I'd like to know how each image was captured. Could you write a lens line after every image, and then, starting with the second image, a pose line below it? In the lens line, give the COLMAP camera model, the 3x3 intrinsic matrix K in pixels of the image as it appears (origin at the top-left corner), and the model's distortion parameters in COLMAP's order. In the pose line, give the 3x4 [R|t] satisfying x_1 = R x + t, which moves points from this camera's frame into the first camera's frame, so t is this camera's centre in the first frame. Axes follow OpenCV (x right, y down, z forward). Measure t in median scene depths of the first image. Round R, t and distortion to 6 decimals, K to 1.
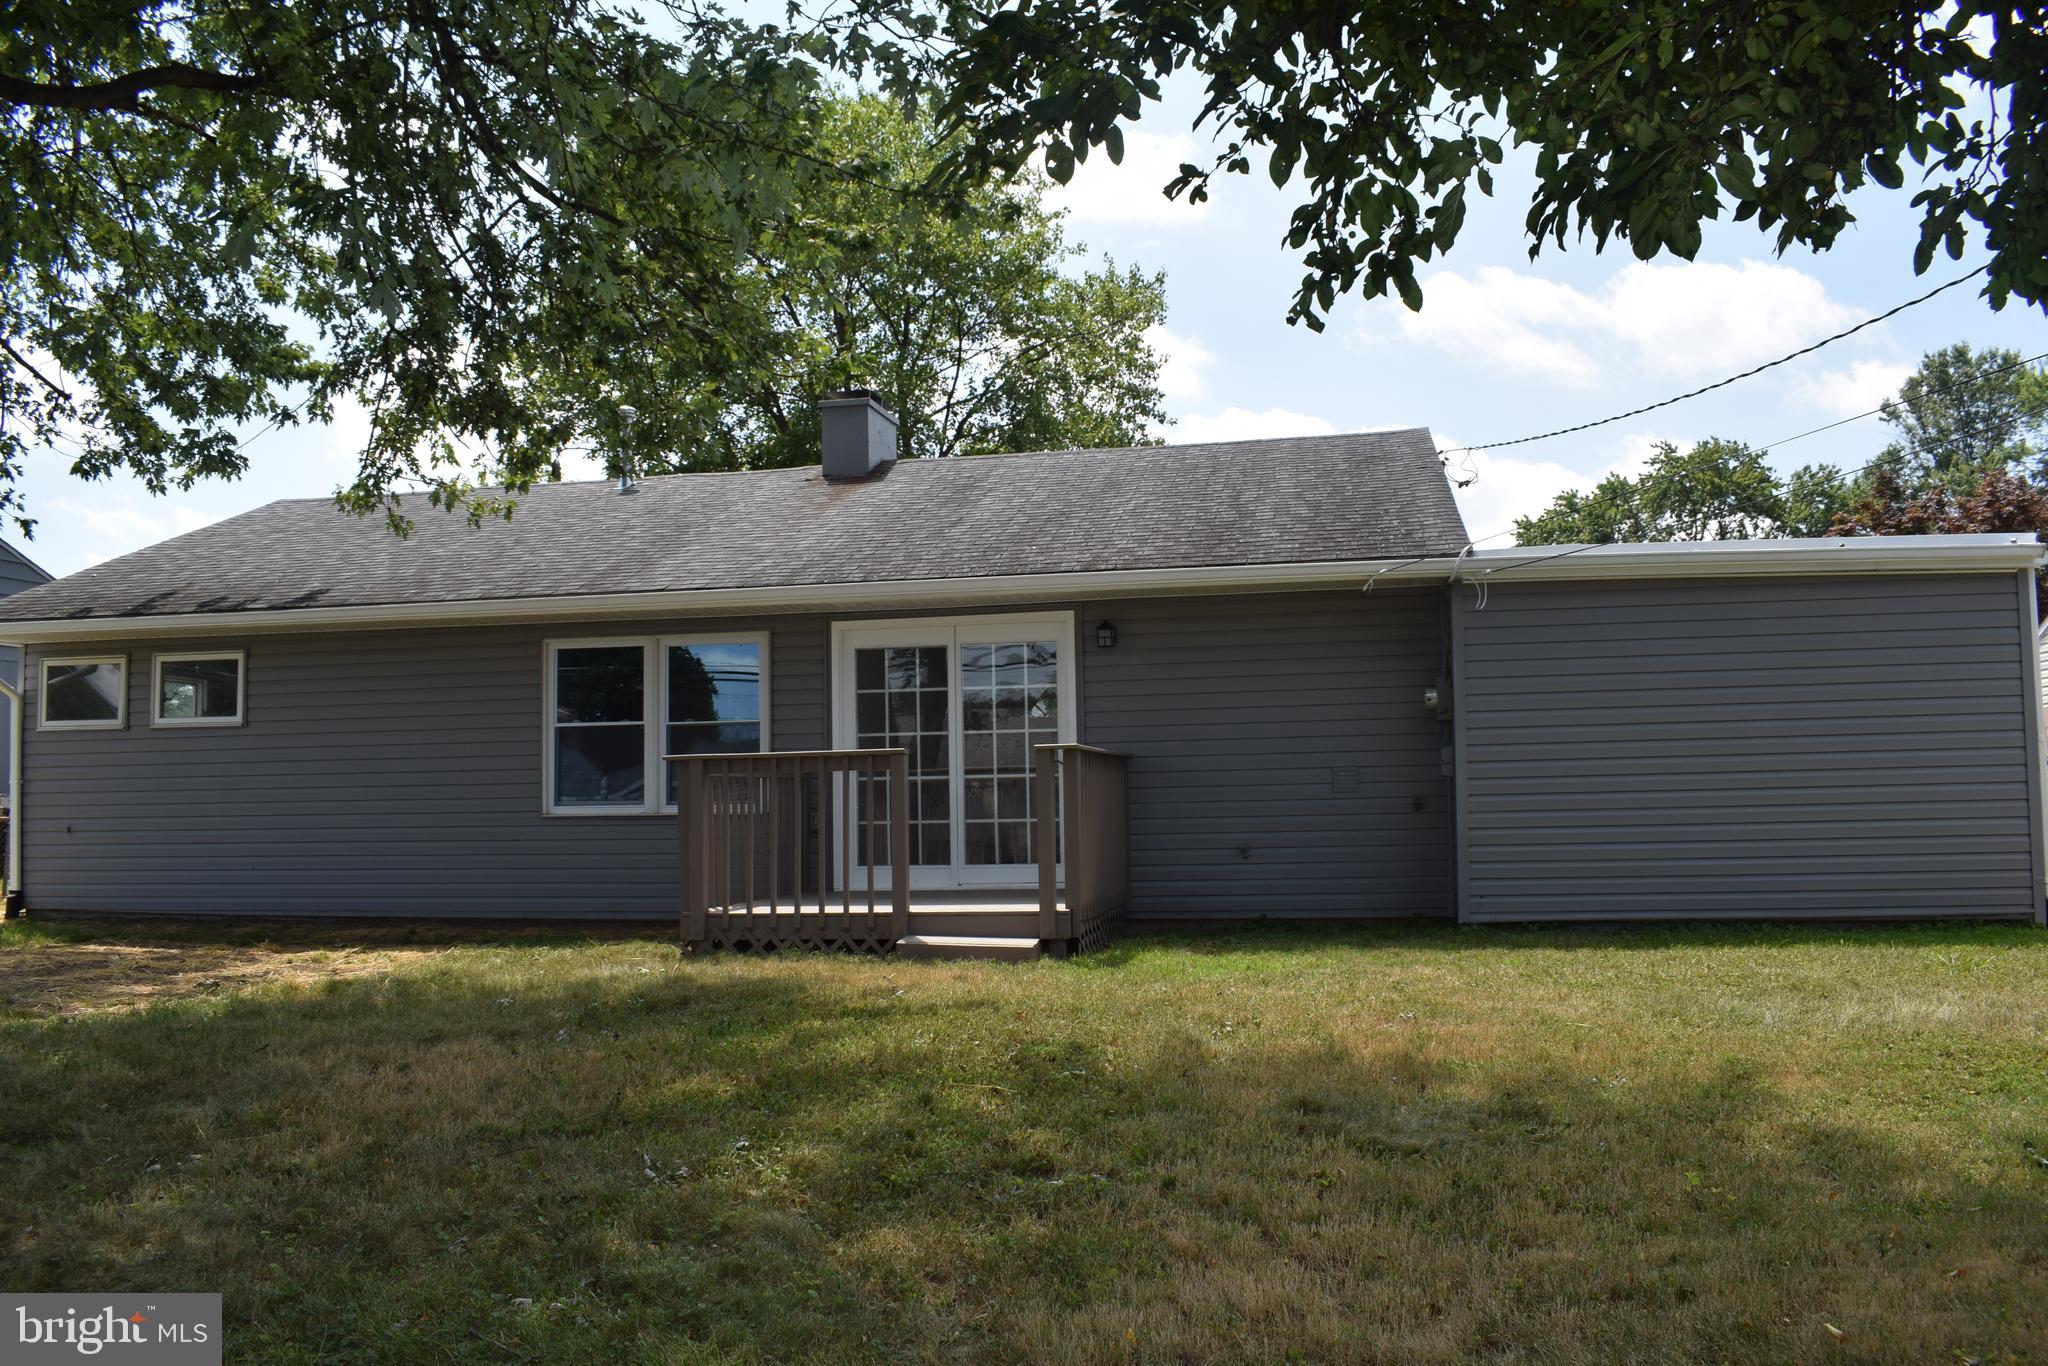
lens RADIAL K [[1612.6, 0, 1031.2], [0, 1612.6, 689.8], [0, 0, 1]] dist [-0.089340, 0.014530]
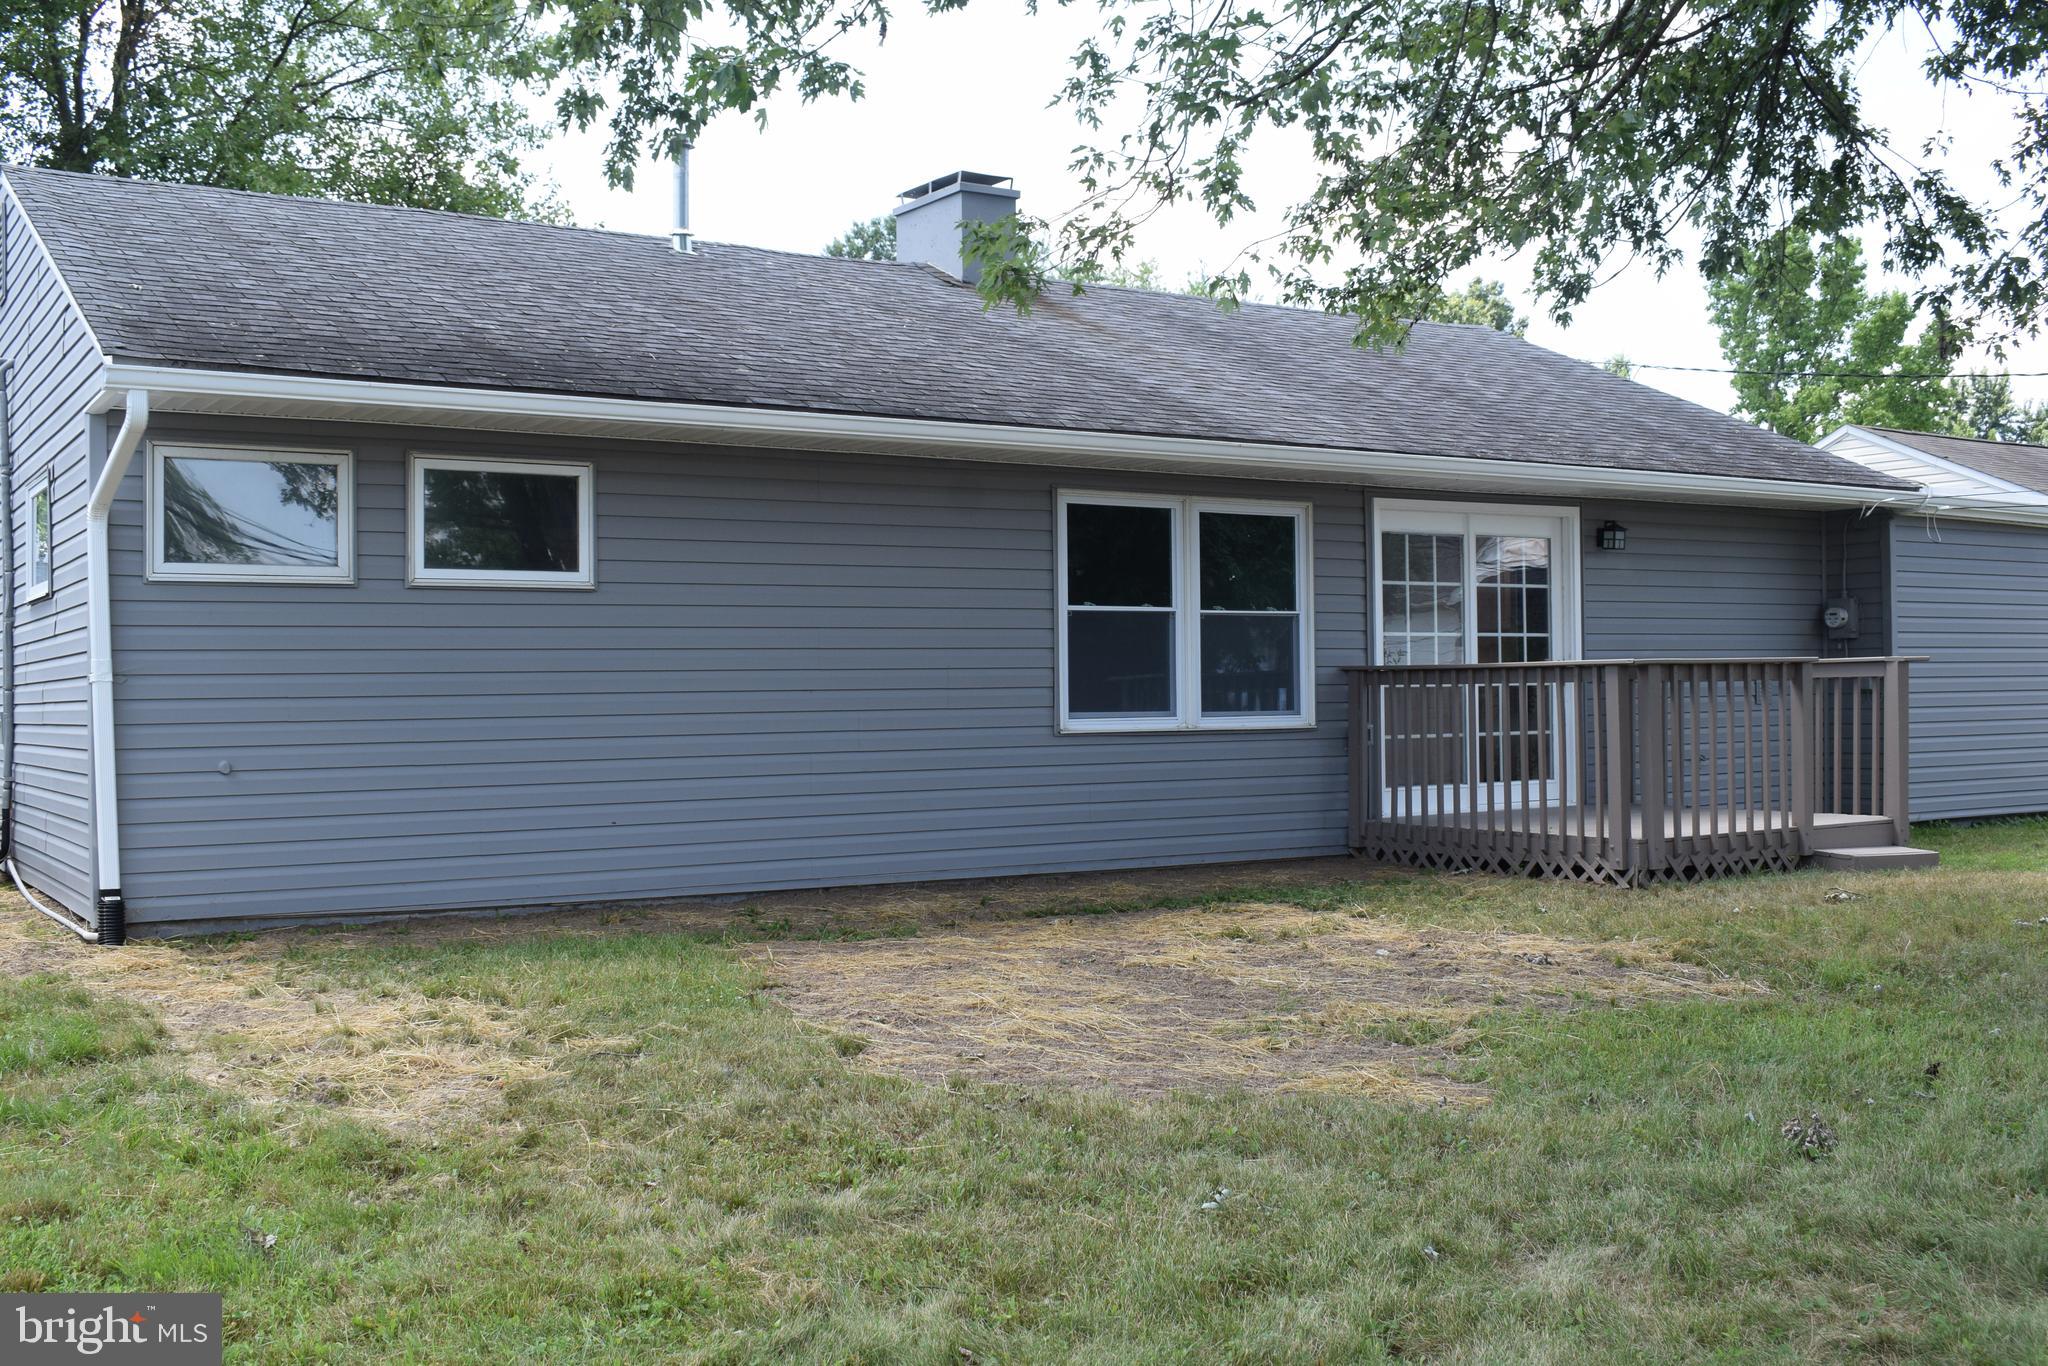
lens RADIAL K [[2069.3, 0, 1024.0], [0, 2069.3, 683.0], [0, 0, 1]] dist [-0.058253, 0.002563]
pose [[0.720242, 0.009805, 0.693654, -0.991265], [-0.050016, 0.998032, 0.037826, 0.022086], [-0.691918, -0.061938, 0.719315, 0.346536]]
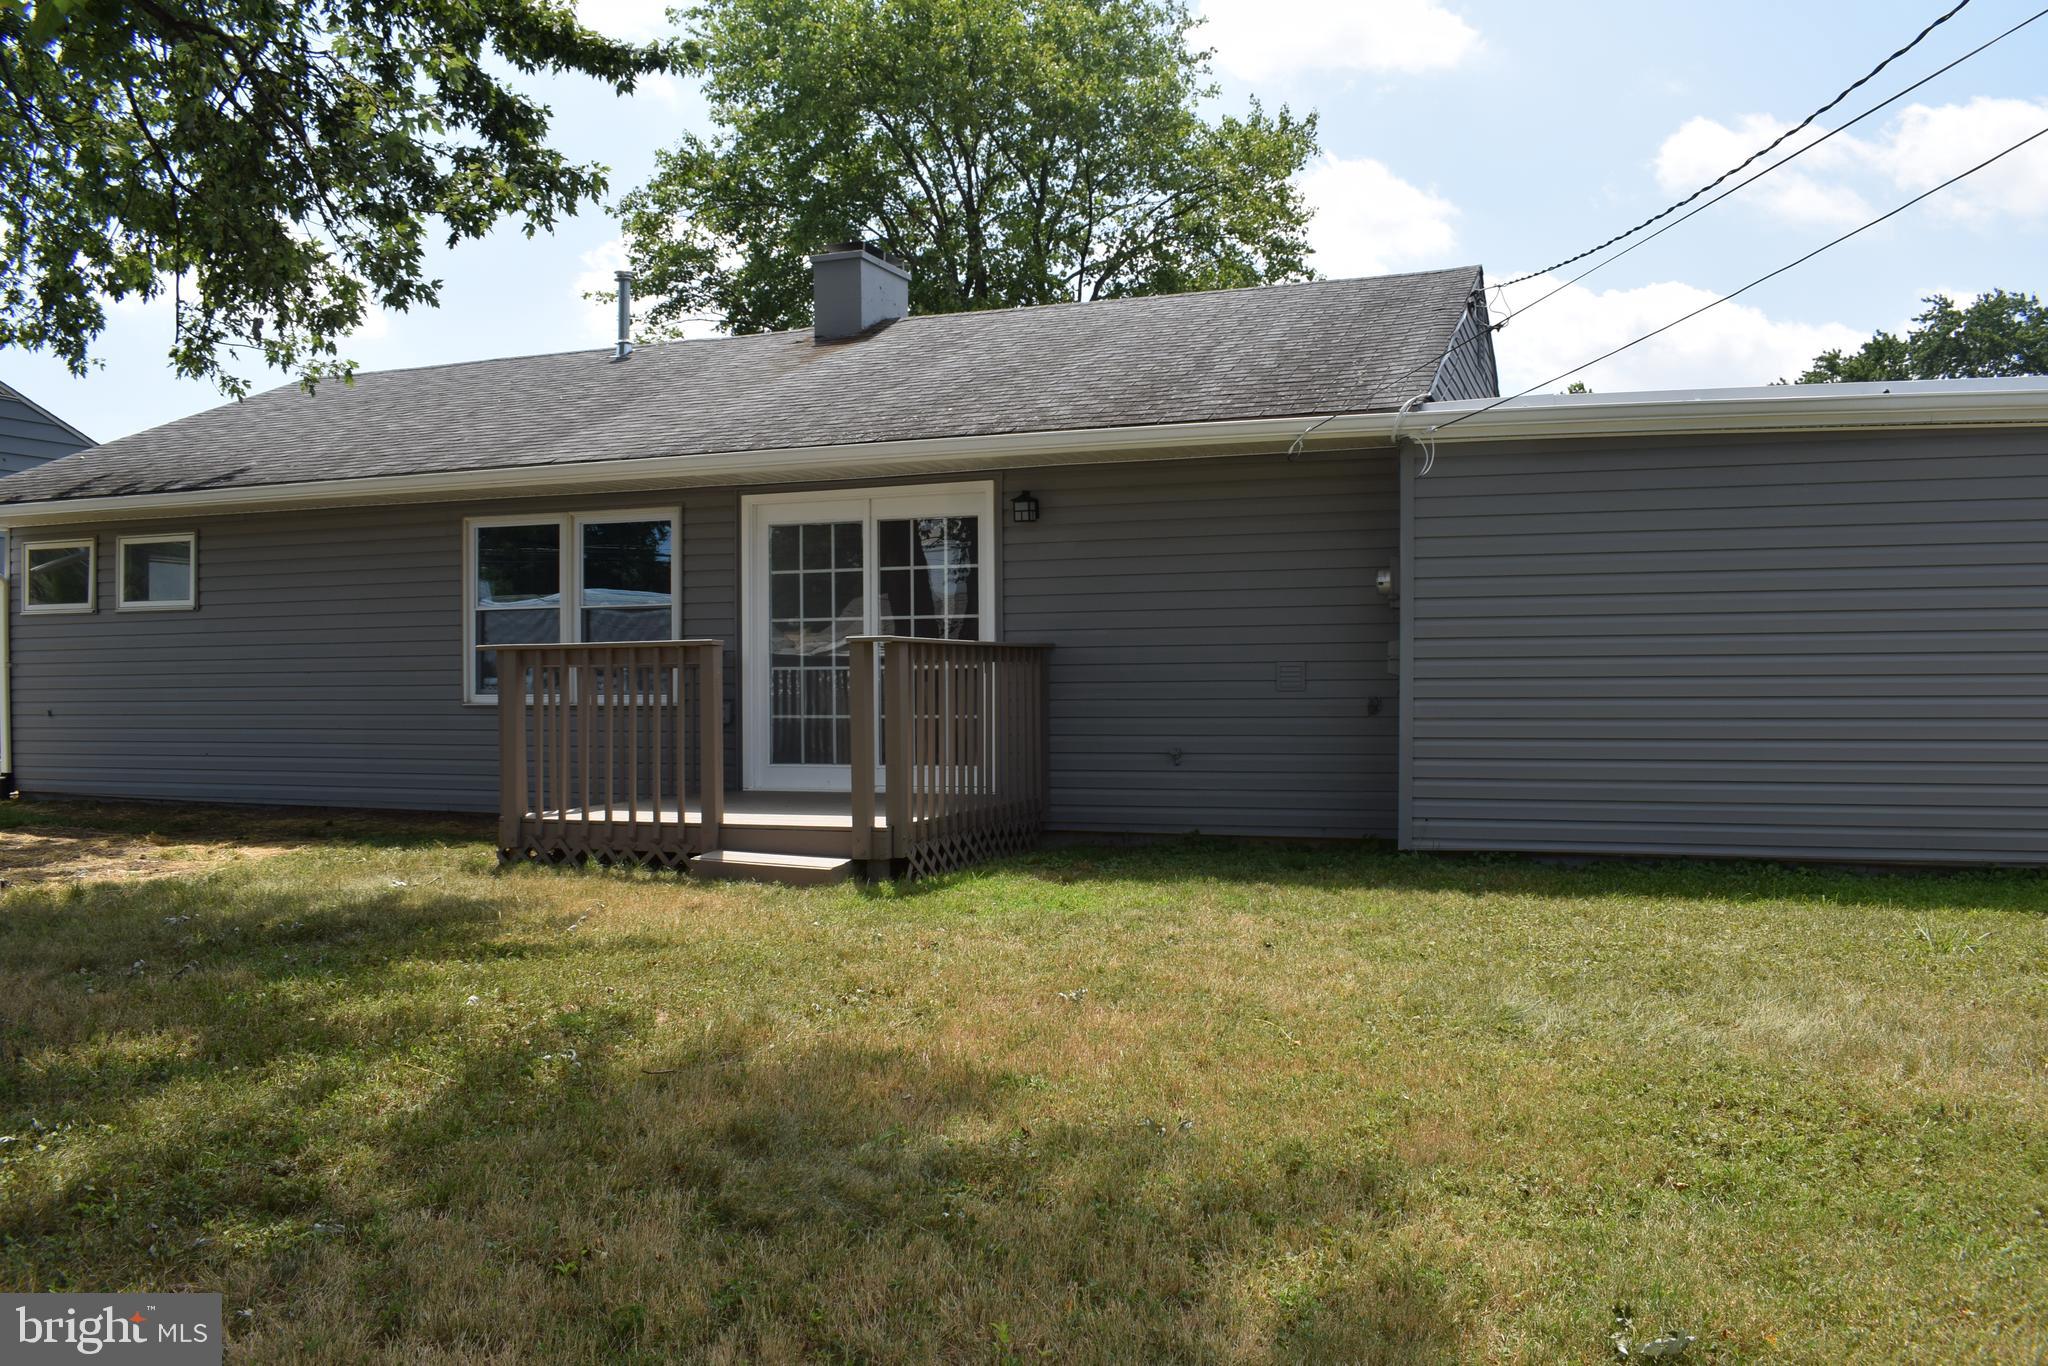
lens RADIAL K [[1612.6, 0, 1031.2], [0, 1612.6, 689.8], [0, 0, 1]] dist [-0.089340, 0.014530]
pose [[0.987260, 0.011941, -0.158664, 0.181565], [0.000465, 0.996959, 0.077922, -0.003581], [0.159112, -0.077003, 0.984253, 0.124593]]
